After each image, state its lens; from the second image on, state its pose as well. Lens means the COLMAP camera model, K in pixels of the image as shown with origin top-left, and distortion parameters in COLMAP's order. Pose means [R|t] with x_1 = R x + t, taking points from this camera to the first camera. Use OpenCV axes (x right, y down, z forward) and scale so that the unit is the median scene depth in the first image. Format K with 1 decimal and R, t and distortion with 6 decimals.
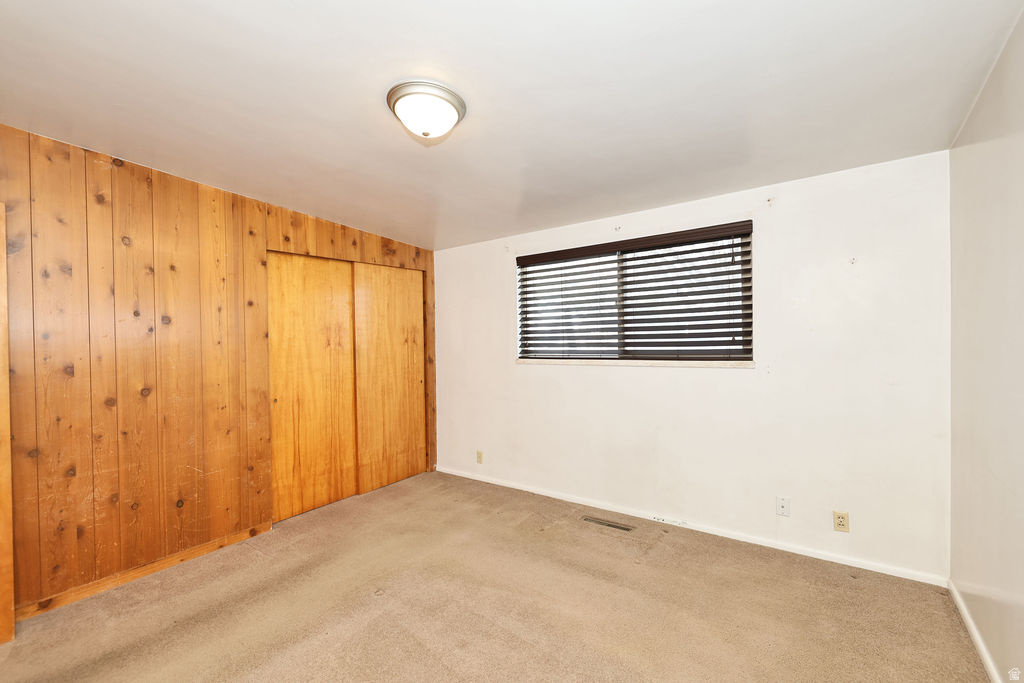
lens RADIAL K [[434.4, 0, 516.0], [0, 434.4, 343.3], [0, 0, 1]] dist [-0.003518, 0.000698]
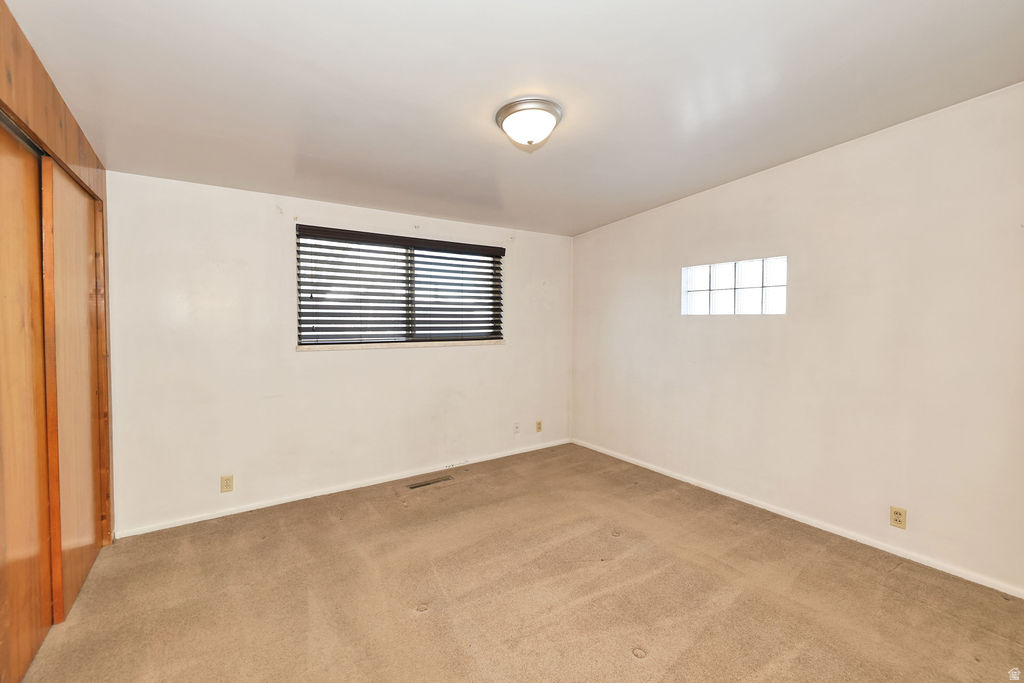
lens RADIAL K [[434.4, 0, 513.5], [0, 434.4, 336.2], [0, 0, 1]] dist [-0.003518, 0.000698]
pose [[0.326313, -0.010460, 0.945204, -0.737857], [0.000287, 0.999940, 0.010967, 0.009701], [-0.945262, -0.003307, 0.326296, 0.374539]]
